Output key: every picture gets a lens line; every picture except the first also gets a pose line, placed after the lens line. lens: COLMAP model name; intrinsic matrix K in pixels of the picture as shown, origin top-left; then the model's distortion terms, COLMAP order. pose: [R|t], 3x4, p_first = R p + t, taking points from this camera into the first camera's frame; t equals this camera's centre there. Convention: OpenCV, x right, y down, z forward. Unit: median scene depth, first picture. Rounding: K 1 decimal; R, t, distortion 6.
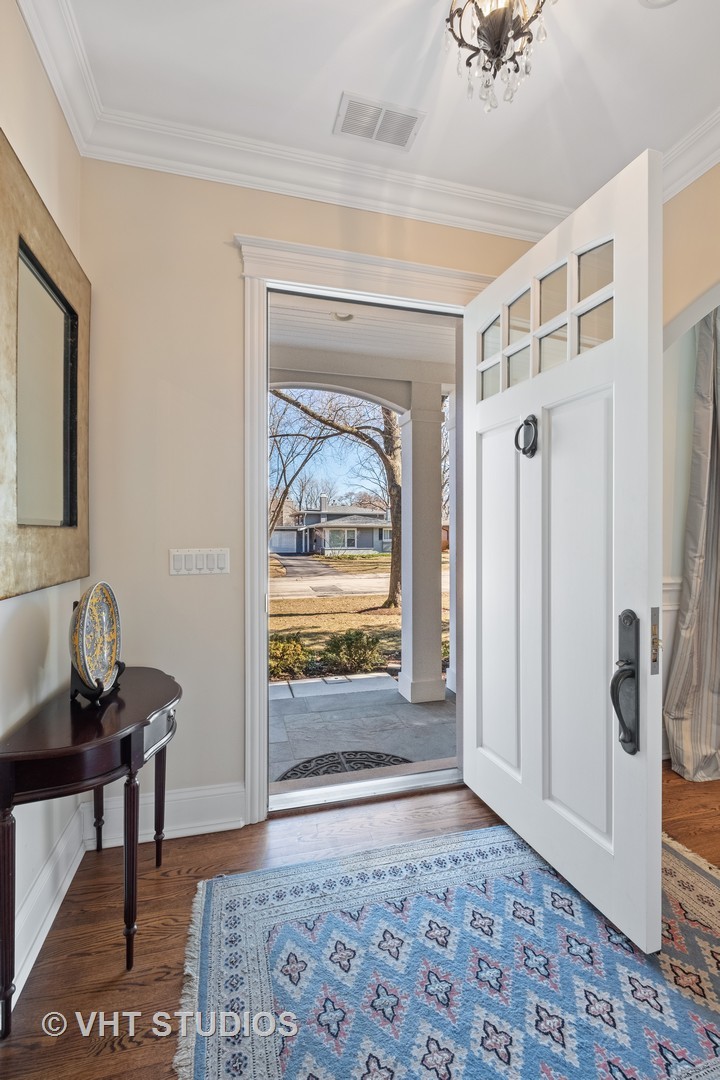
lens RADIAL K [[470.2, 0, 359.3], [0, 470.2, 535.5], [0, 0, 1]] dist [-0.003446, -0.000069]
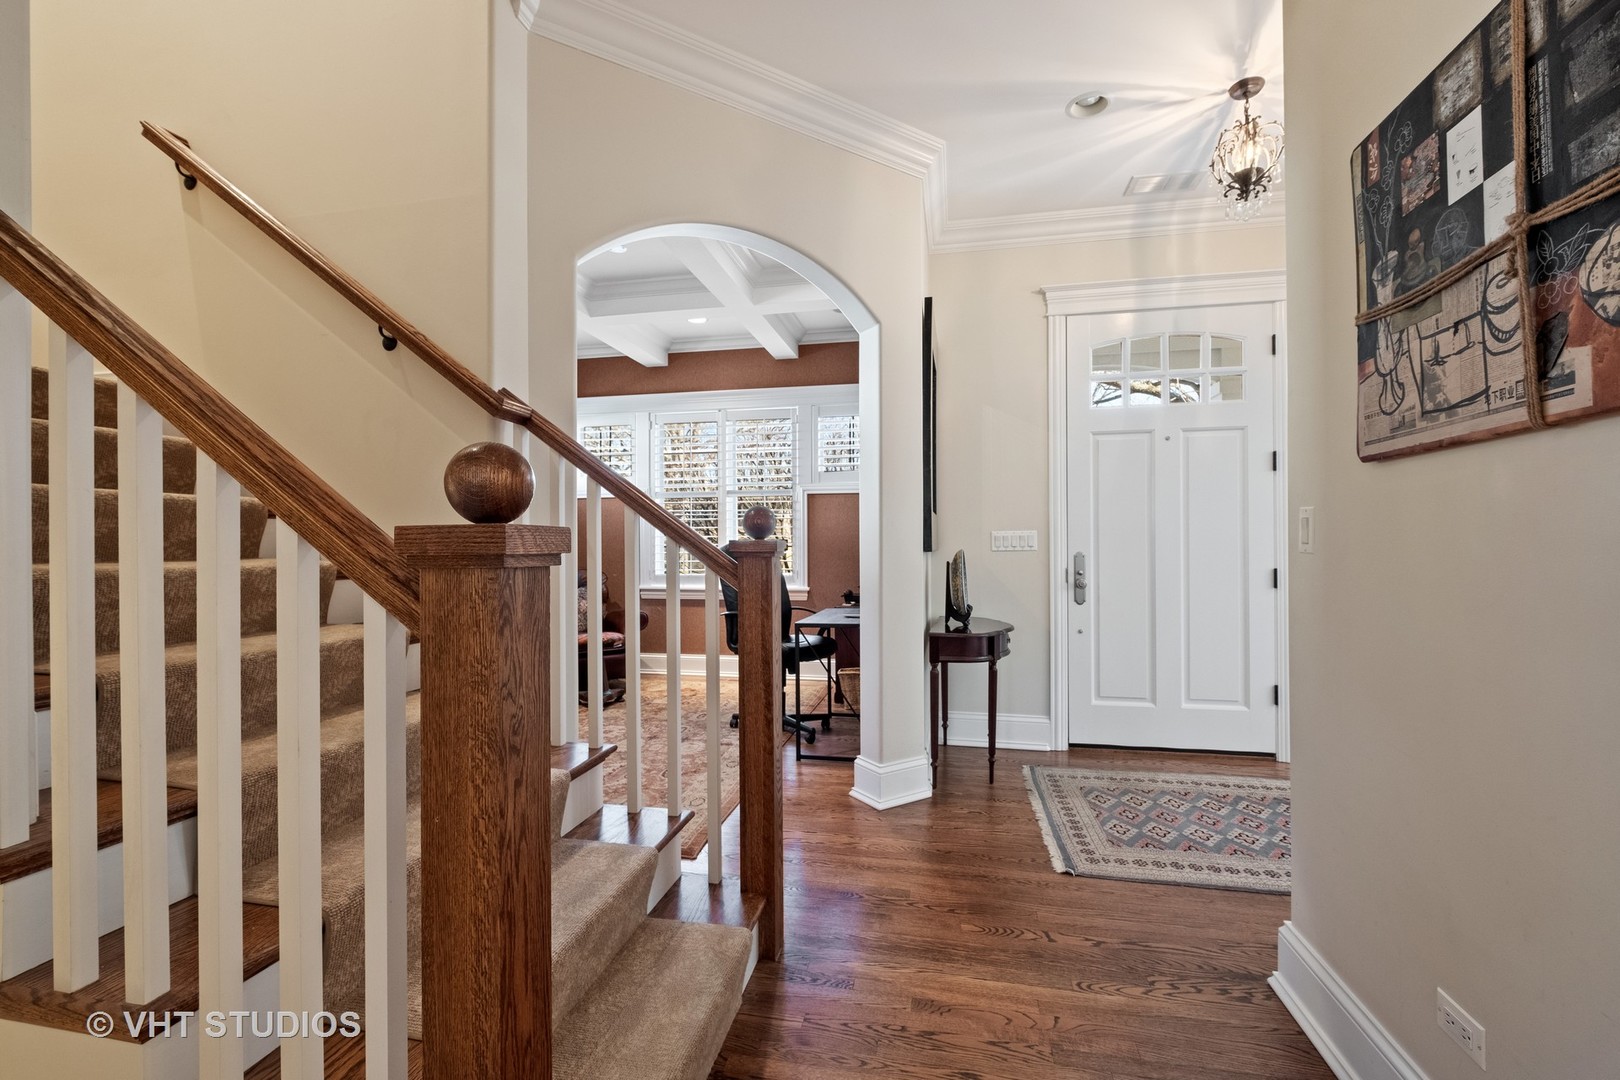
lens RADIAL K [[705.4, 0, 805.9], [0, 705.4, 538.4], [0, 0, 1]] dist [-0.003446, -0.000069]
pose [[0.890876, -0.005396, -0.454214, 0.037427], [0.000822, 0.999947, -0.010266, 0.073924], [0.454245, 0.008773, 0.890834, -1.091920]]
